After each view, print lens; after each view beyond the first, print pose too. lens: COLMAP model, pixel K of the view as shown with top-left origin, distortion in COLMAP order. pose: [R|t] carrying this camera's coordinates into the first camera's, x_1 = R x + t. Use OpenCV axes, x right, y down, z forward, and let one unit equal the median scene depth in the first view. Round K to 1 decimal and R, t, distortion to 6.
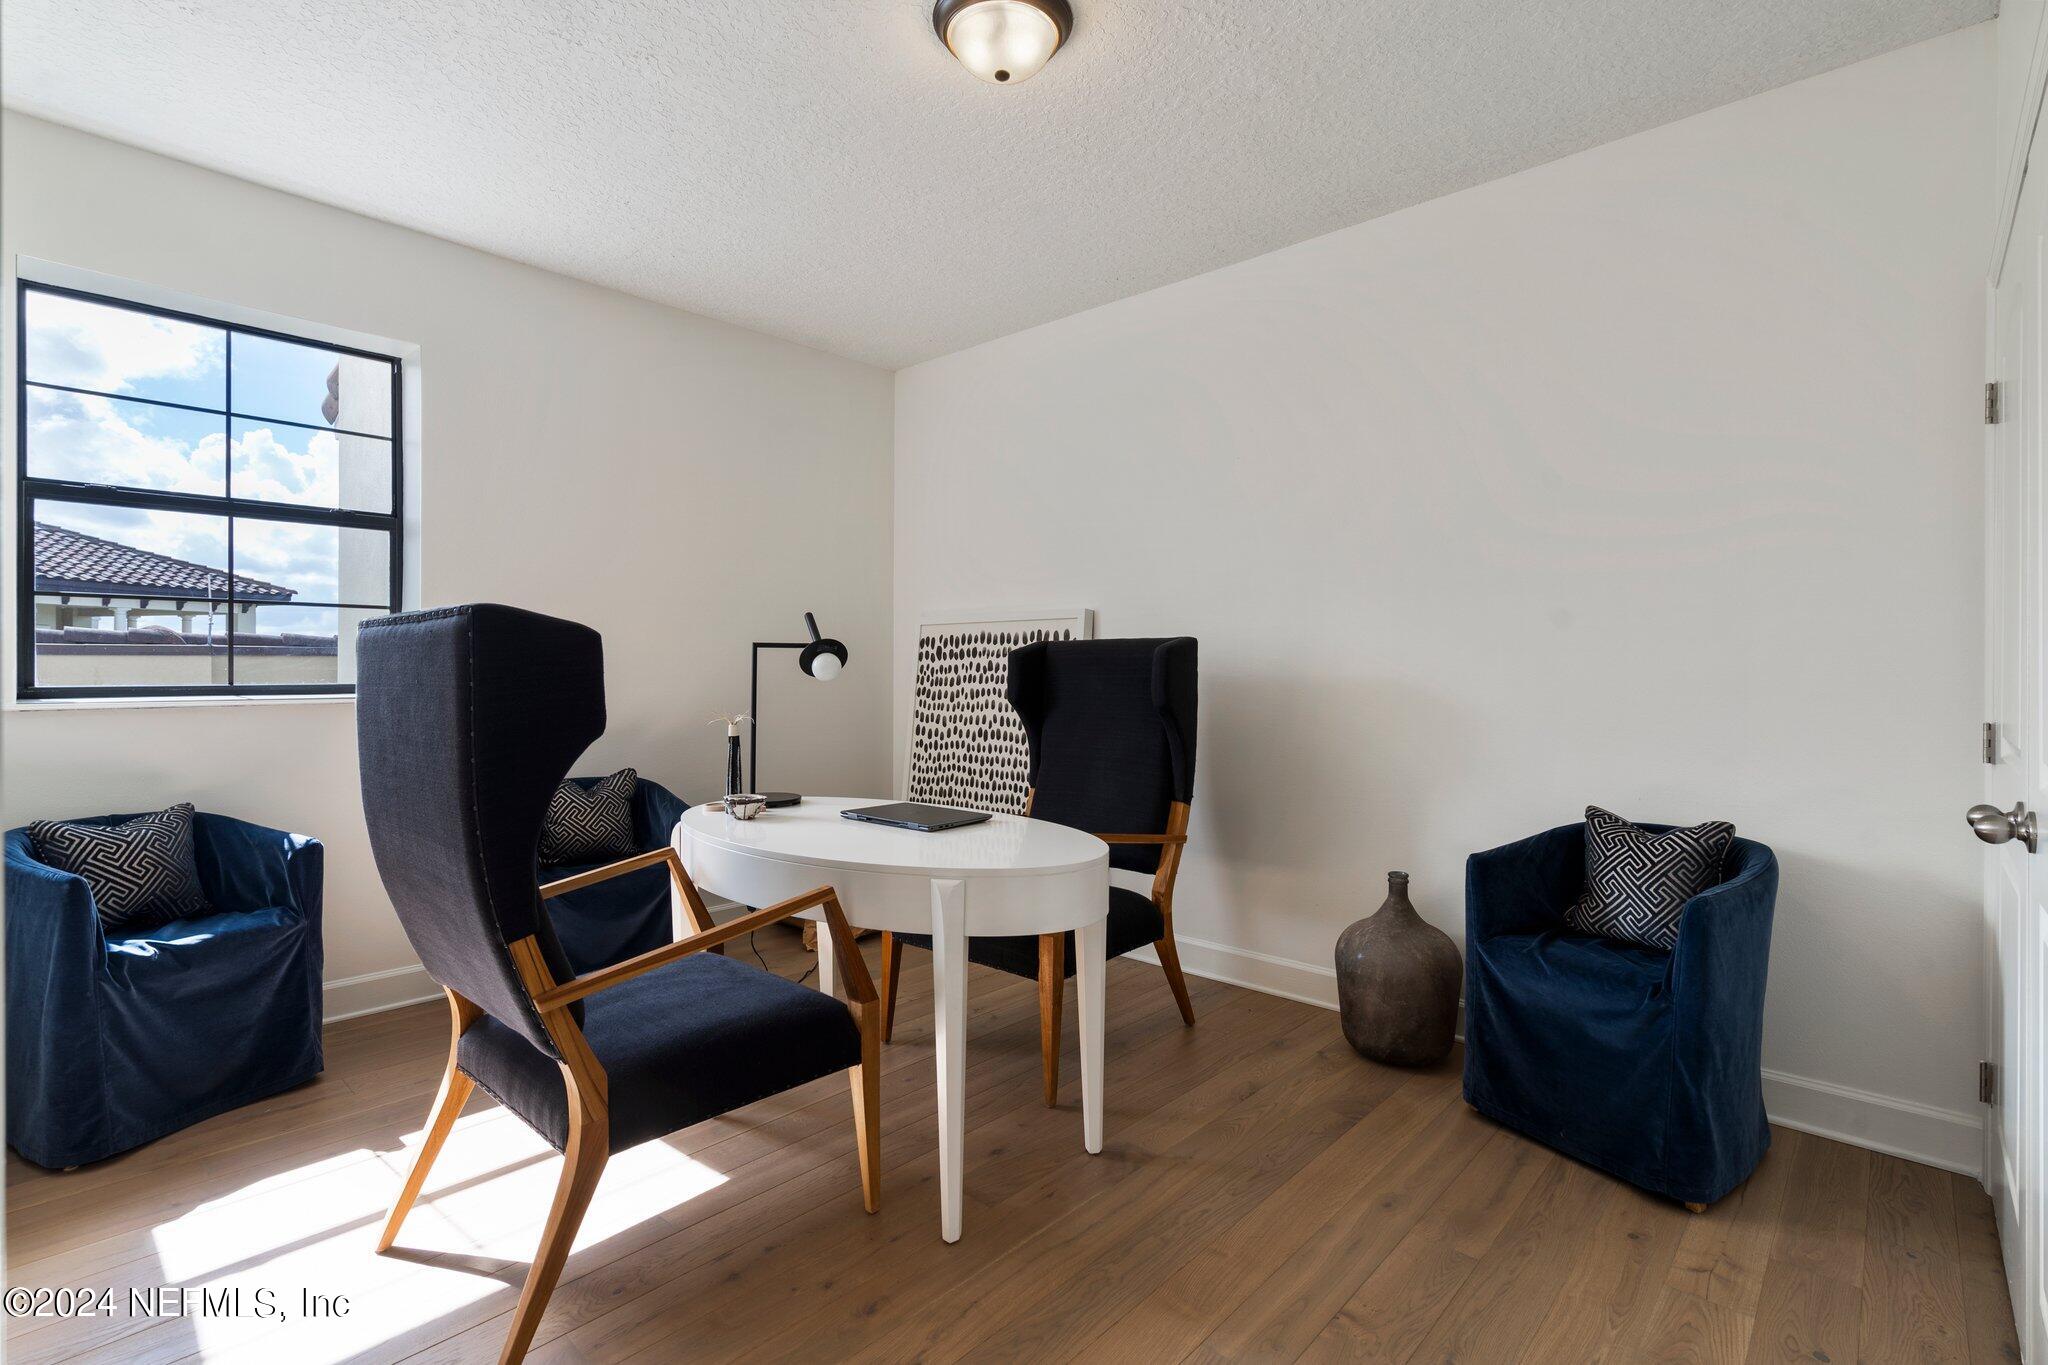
lens RADIAL K [[947.9, 0, 1023.2], [0, 947.9, 669.1], [0, 0, 1]] dist [0.000073, 0.000213]
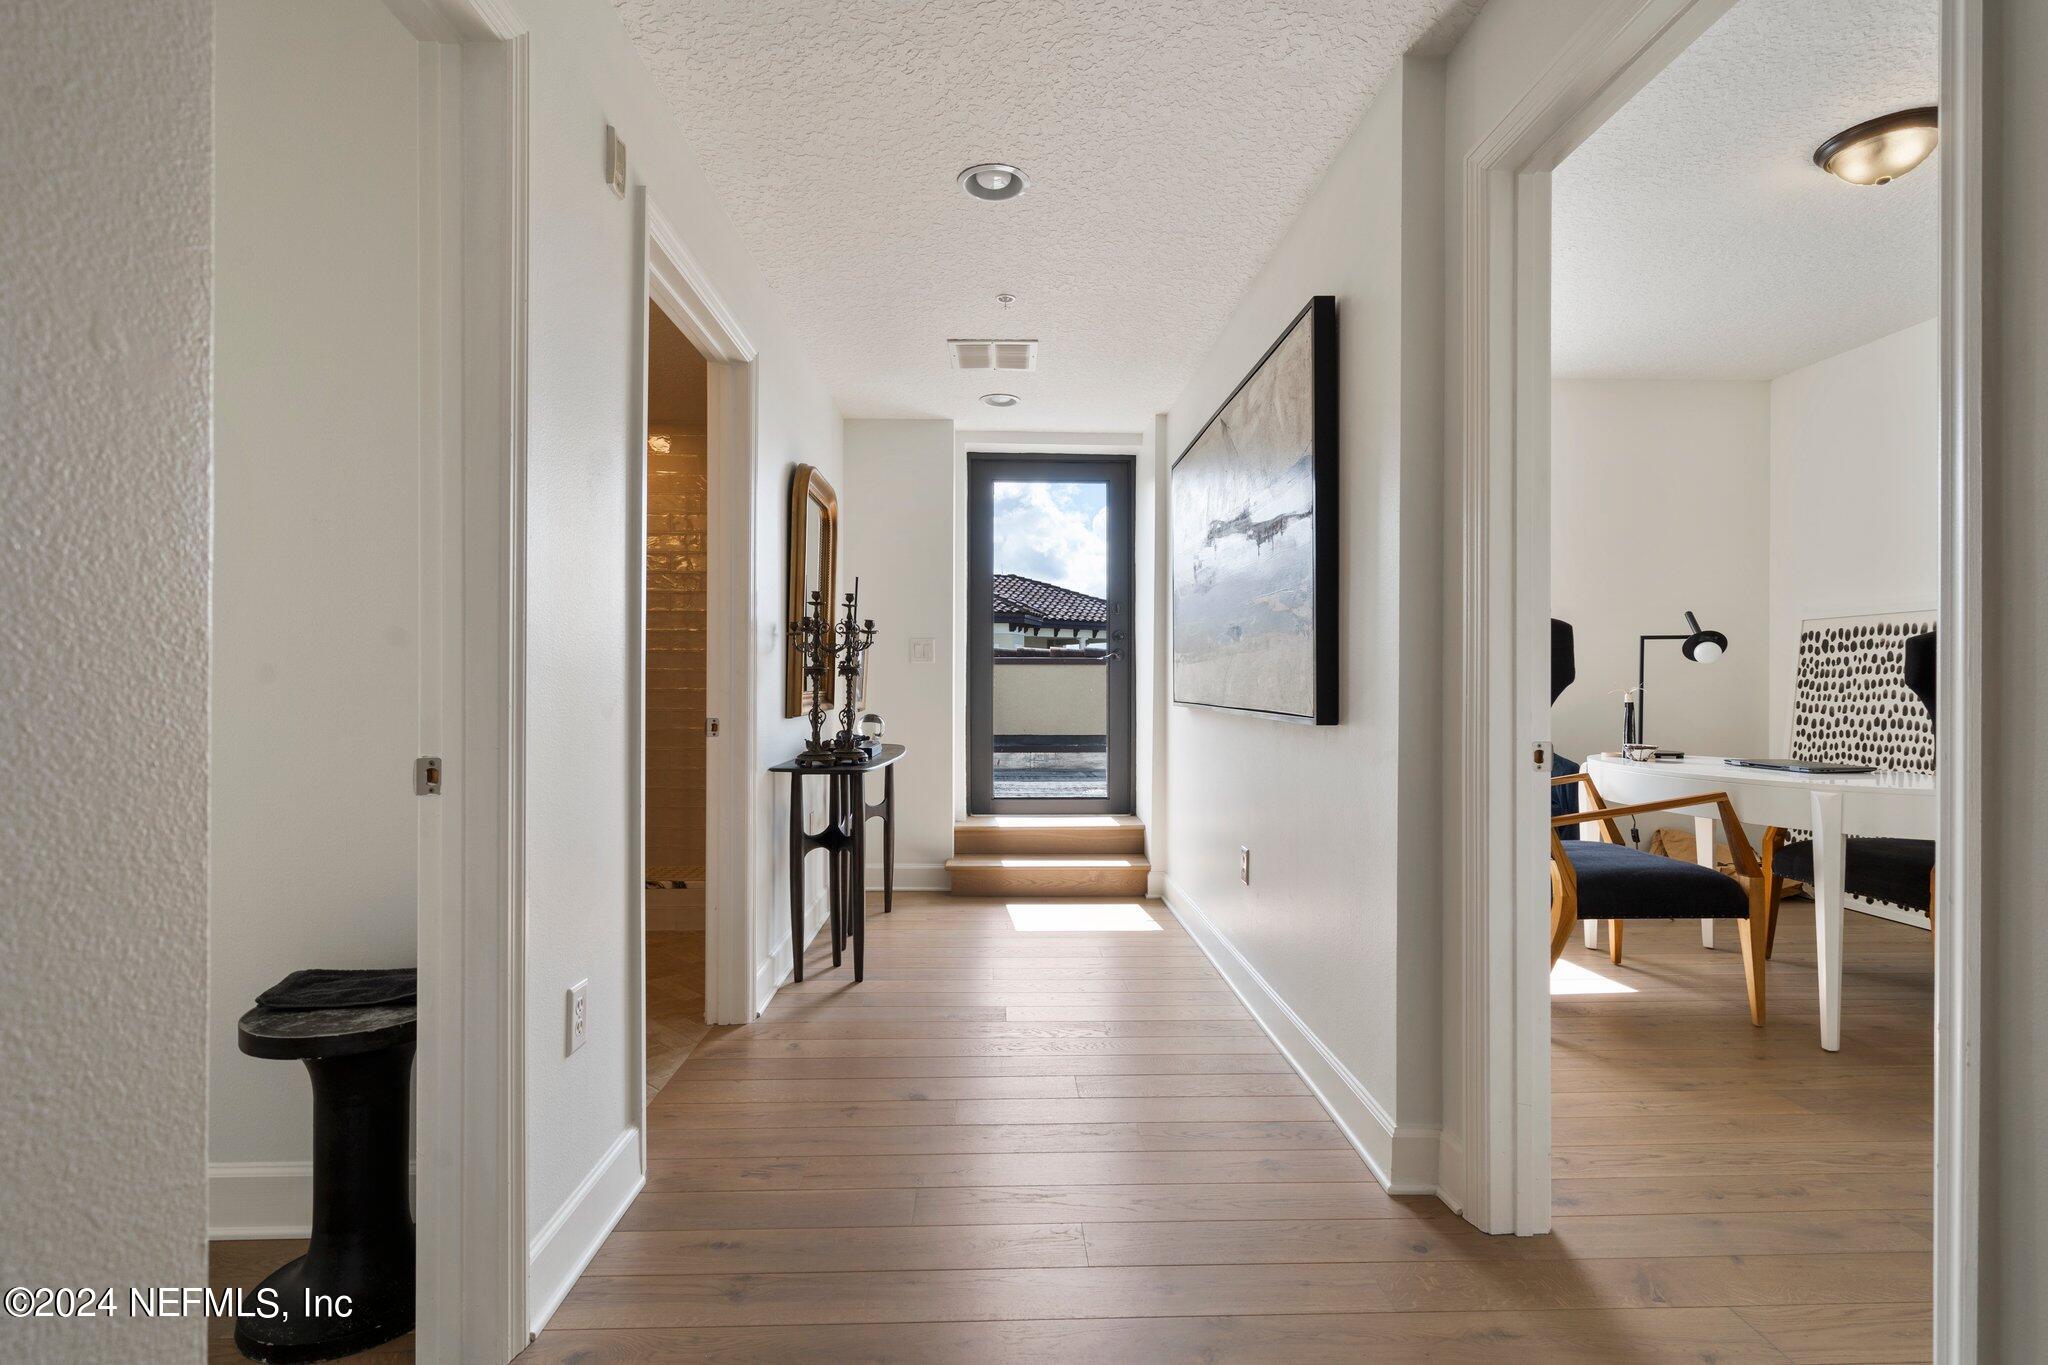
lens RADIAL K [[947.9, 0, 1032.7], [0, 947.9, 677.9], [0, 0, 1]] dist [0.000073, 0.000213]
pose [[0.703451, -0.000983, -0.710743, 0.040205], [-0.003654, 0.999981, -0.004999, 0.027306], [0.710734, 0.006114, 0.703434, -0.361709]]
